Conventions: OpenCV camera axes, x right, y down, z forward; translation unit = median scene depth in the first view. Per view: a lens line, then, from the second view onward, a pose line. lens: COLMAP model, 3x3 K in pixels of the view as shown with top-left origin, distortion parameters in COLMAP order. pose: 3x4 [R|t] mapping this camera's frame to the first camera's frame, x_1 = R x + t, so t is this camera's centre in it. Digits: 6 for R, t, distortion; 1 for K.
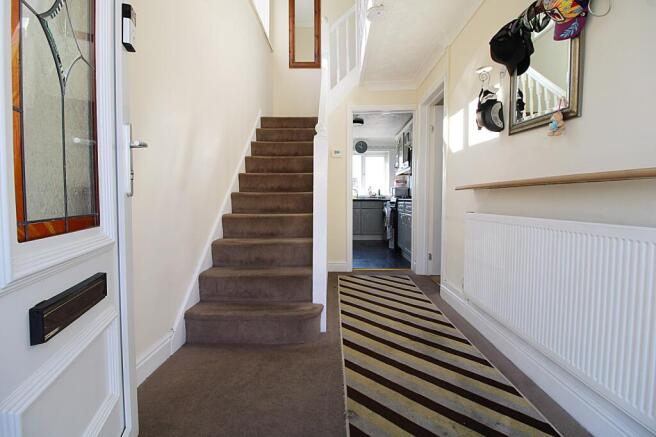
lens RADIAL K [[305.5, 0, 328.6], [0, 305.5, 216.6], [0, 0, 1]] dist [-0.003145, -0.004435]
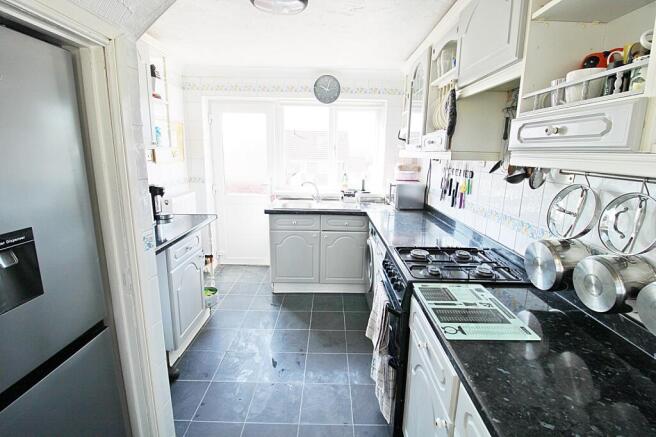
lens RADIAL K [[305.5, 0, 328.5], [0, 305.5, 213.7], [0, 0, 1]] dist [-0.003145, -0.004435]
pose [[0.999611, 0.008658, 0.026503, 0.104626], [-0.012644, 0.987970, 0.154129, -0.119819], [-0.024849, -0.154404, 0.987695, 0.547547]]
